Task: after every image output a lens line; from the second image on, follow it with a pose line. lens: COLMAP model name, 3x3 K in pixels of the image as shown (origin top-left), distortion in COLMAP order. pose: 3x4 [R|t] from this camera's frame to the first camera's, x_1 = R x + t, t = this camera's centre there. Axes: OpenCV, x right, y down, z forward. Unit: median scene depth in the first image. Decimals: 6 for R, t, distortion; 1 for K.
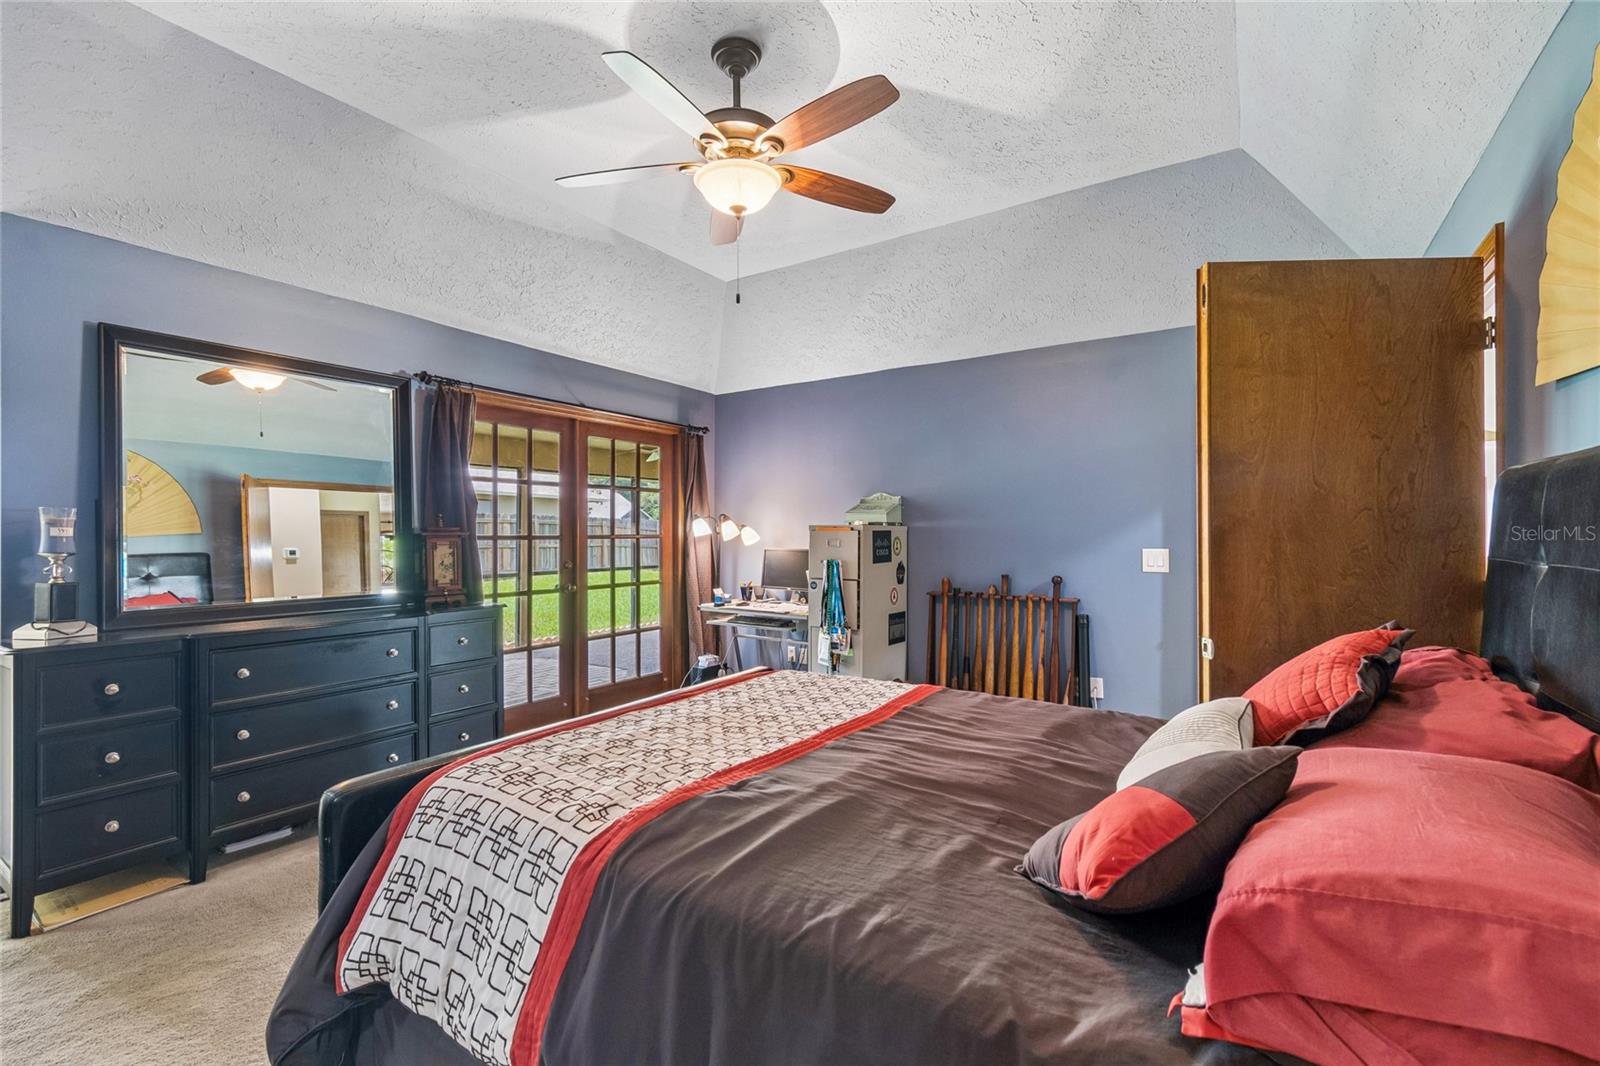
lens RADIAL K [[706.6, 0, 785.0], [0, 706.6, 529.5], [0, 0, 1]] dist [0.000426, 0.000263]
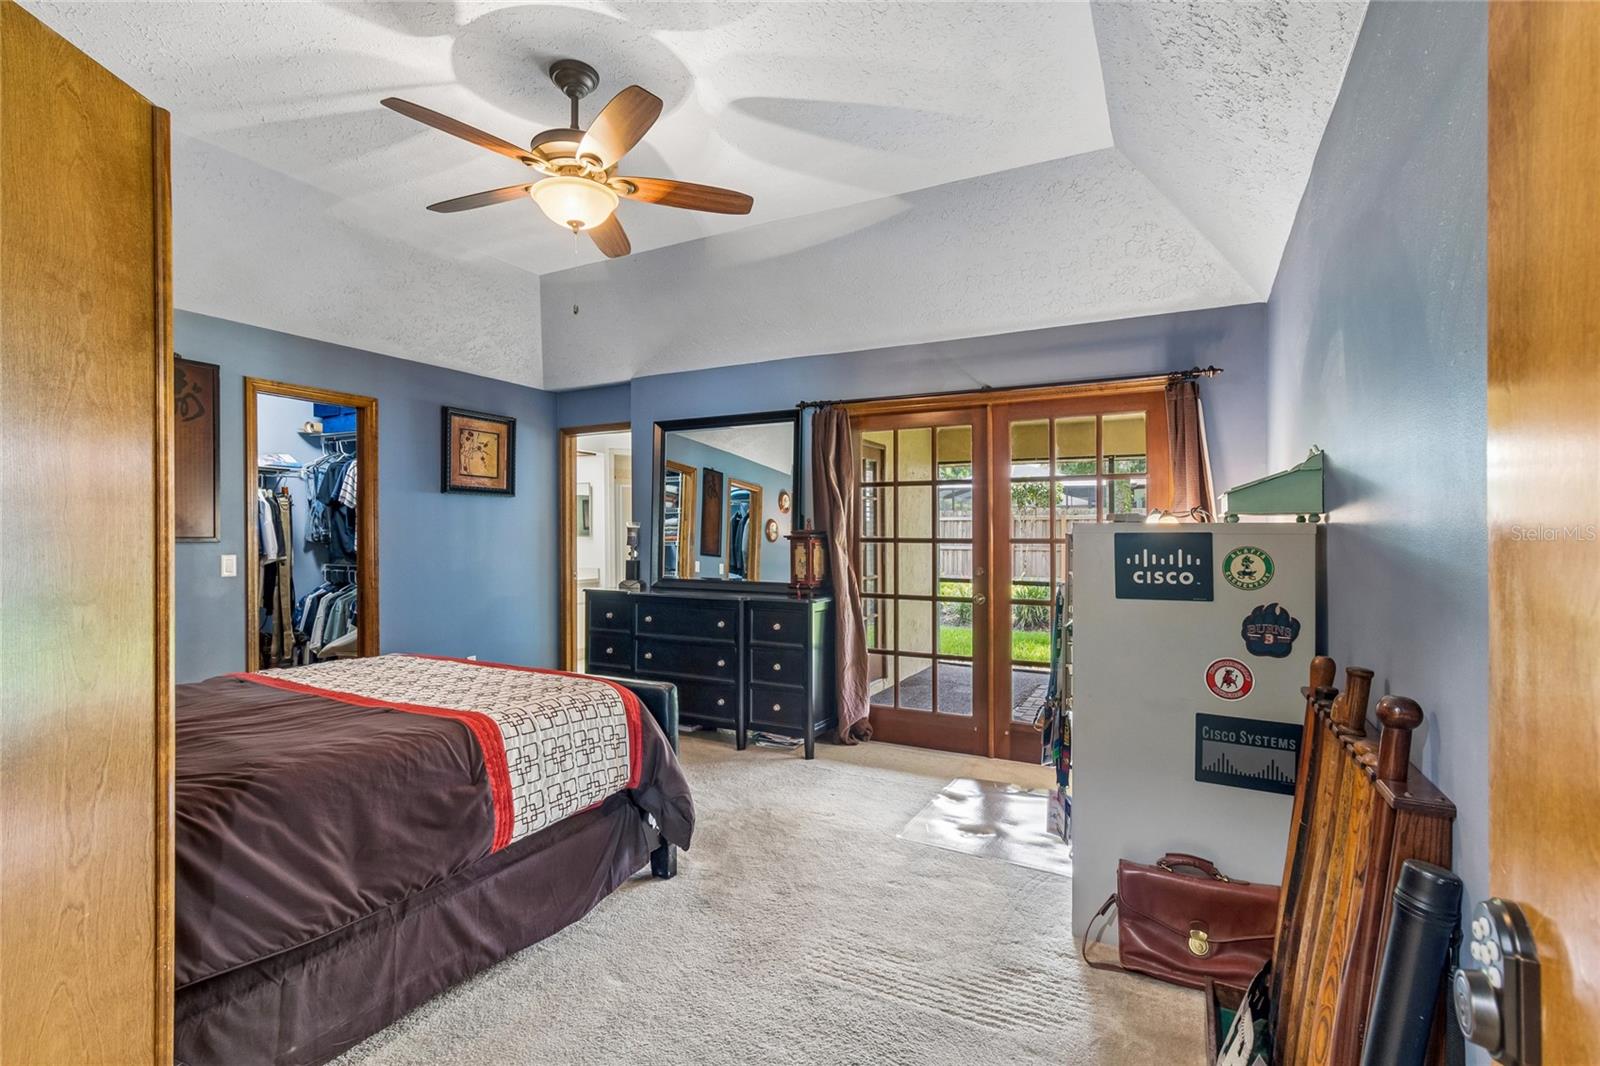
lens RADIAL K [[706.6, 0, 785.0], [0, 706.6, 529.5], [0, 0, 1]] dist [0.000426, 0.000263]
pose [[0.129026, -0.004177, -0.991632, 0.570886], [0.007195, 0.999969, -0.003276, -0.001292], [0.991615, -0.006712, 0.129052, 0.671396]]
